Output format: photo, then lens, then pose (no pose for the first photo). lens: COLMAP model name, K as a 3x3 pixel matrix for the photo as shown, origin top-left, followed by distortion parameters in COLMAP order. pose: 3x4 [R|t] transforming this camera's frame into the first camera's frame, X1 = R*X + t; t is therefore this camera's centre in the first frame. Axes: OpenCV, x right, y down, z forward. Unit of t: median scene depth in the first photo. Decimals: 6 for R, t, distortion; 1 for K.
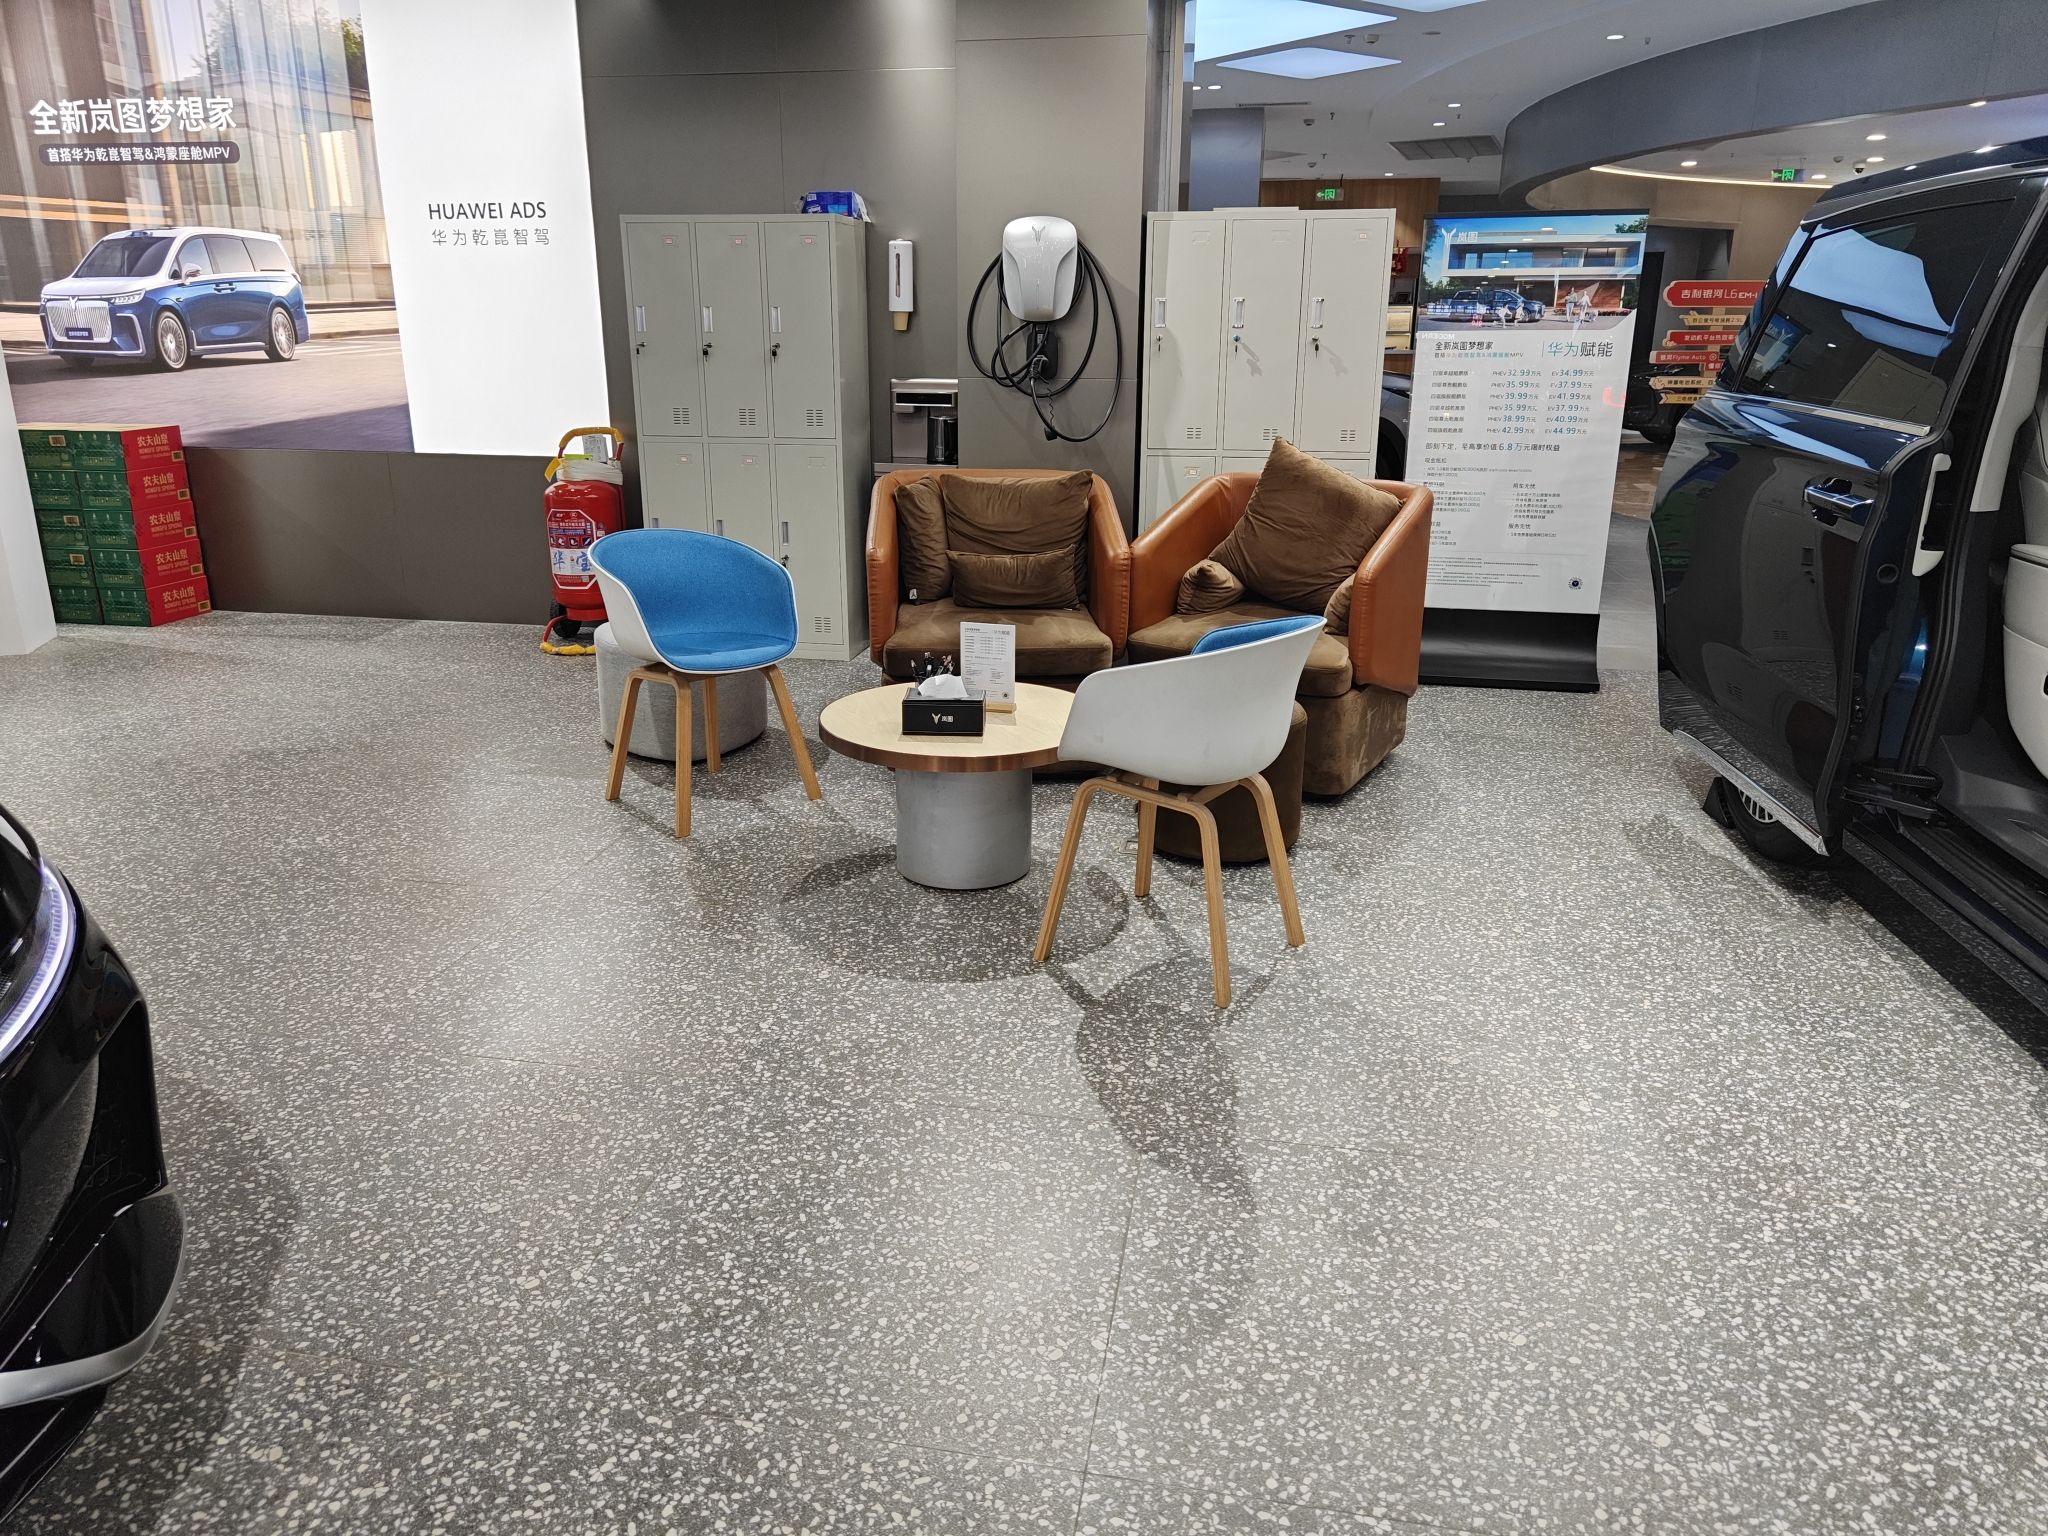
lens RADIAL K [[1455.7, 0, 1018.2], [0, 1455.7, 770.8], [0, 0, 1]] dist [0.021027, -0.004106]
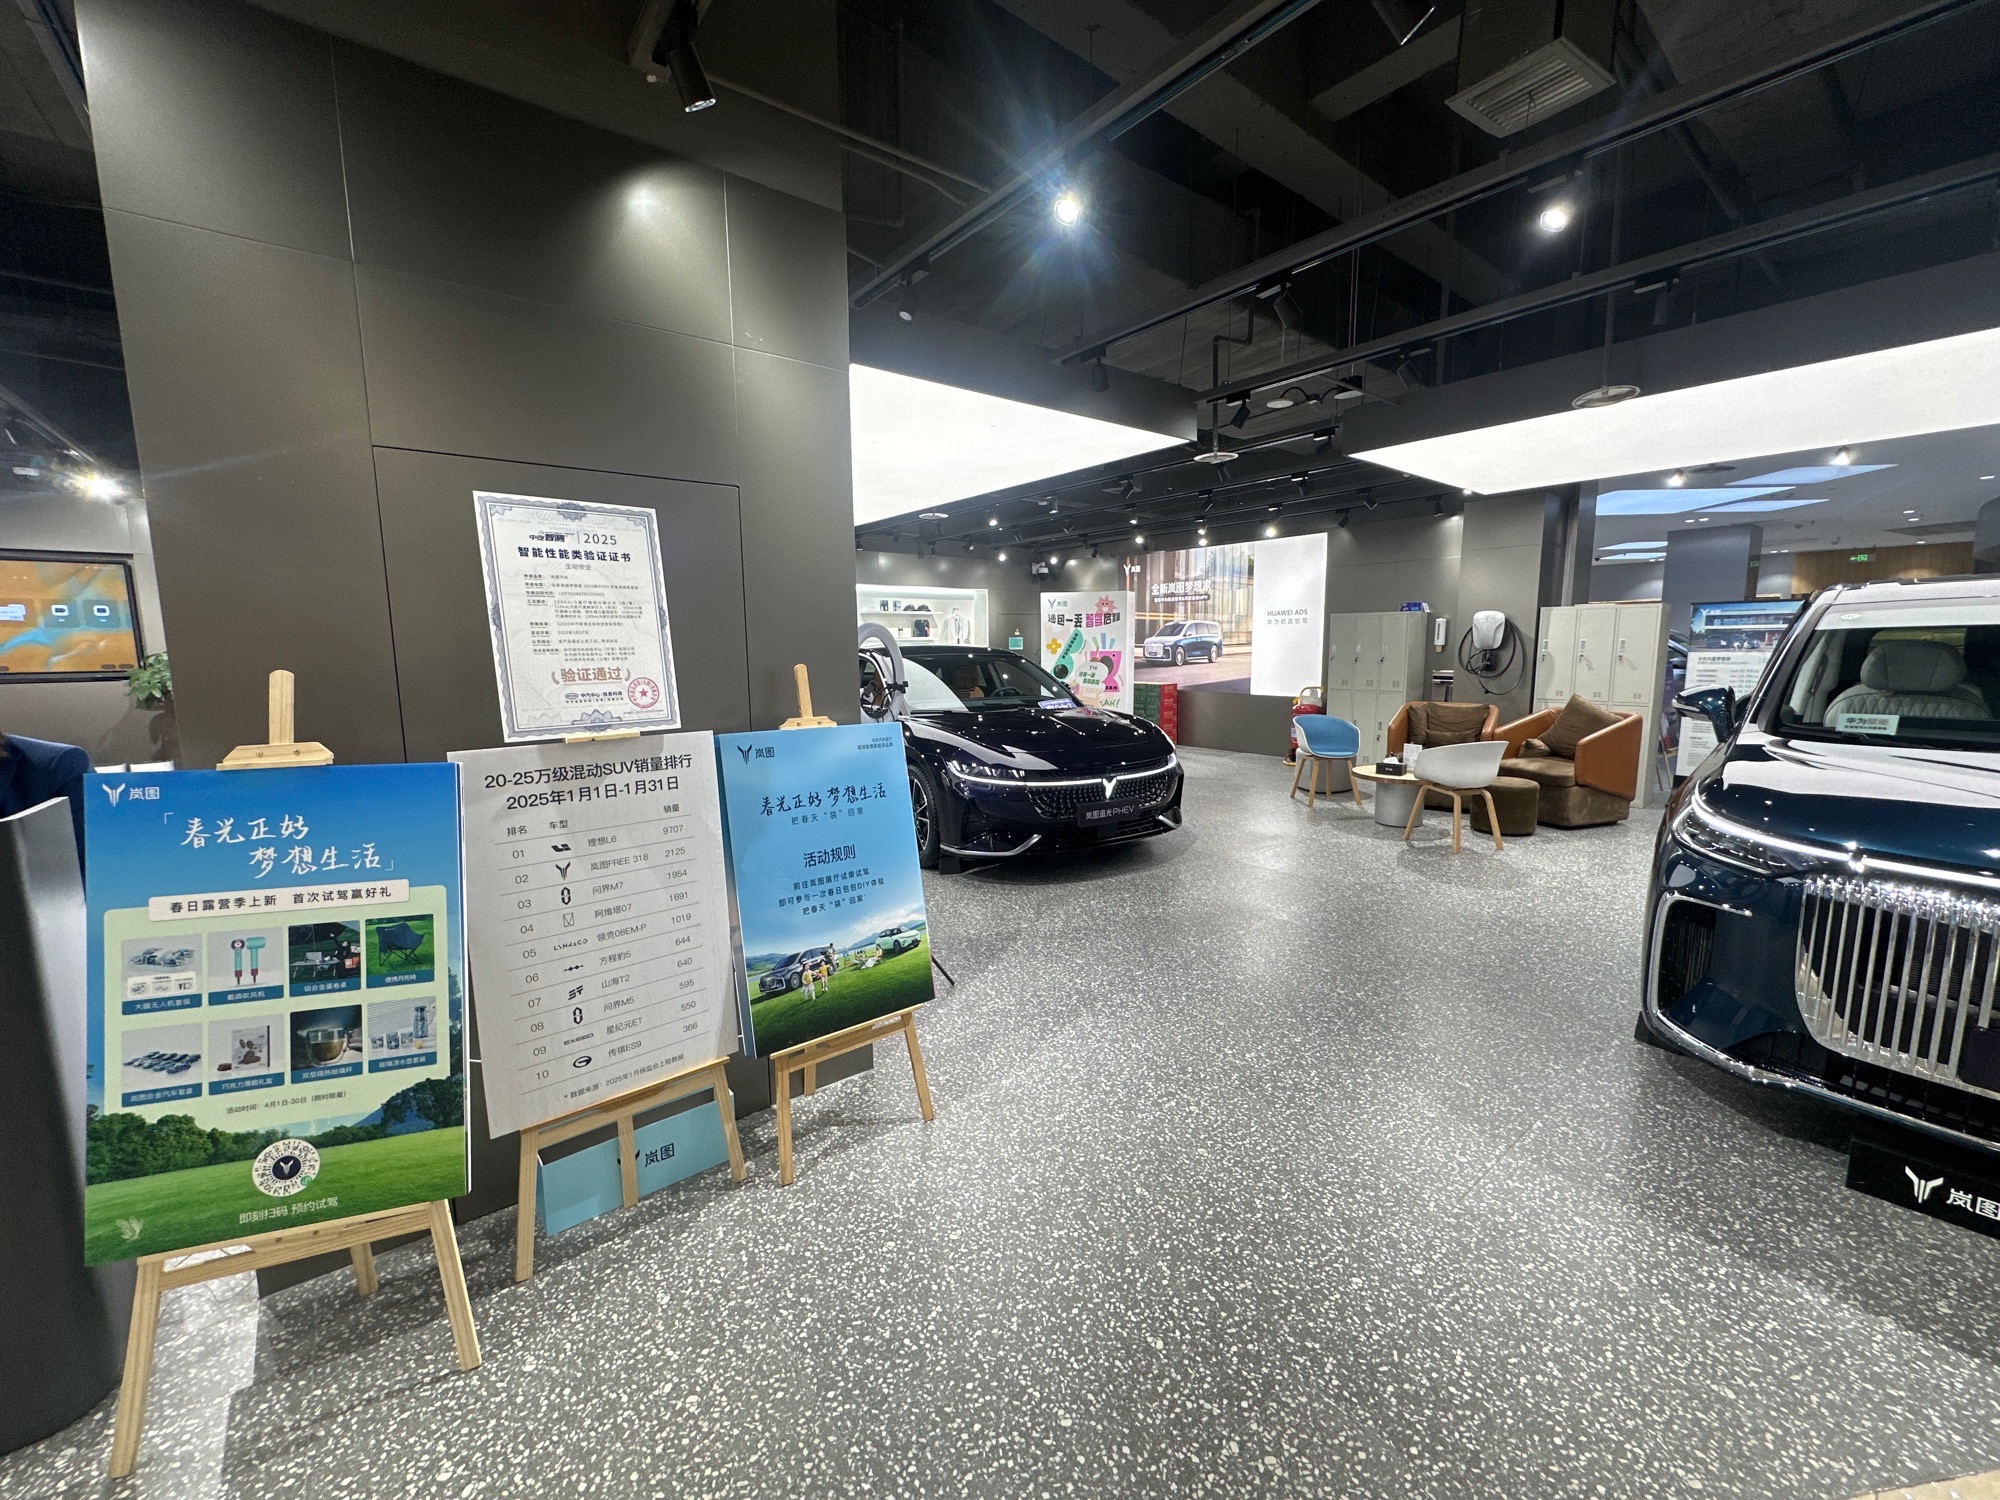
lens RADIAL K [[799.3, 0, 998.8], [0, 799.3, 750.0], [0, 0, 1]] dist [-0.001188, -0.000076]
pose [[0.764489, 0.074815, -0.640280, 0.227109], [-0.176574, 0.979558, -0.096370, 0.132054], [0.619982, 0.186731, 0.762072, -0.492038]]
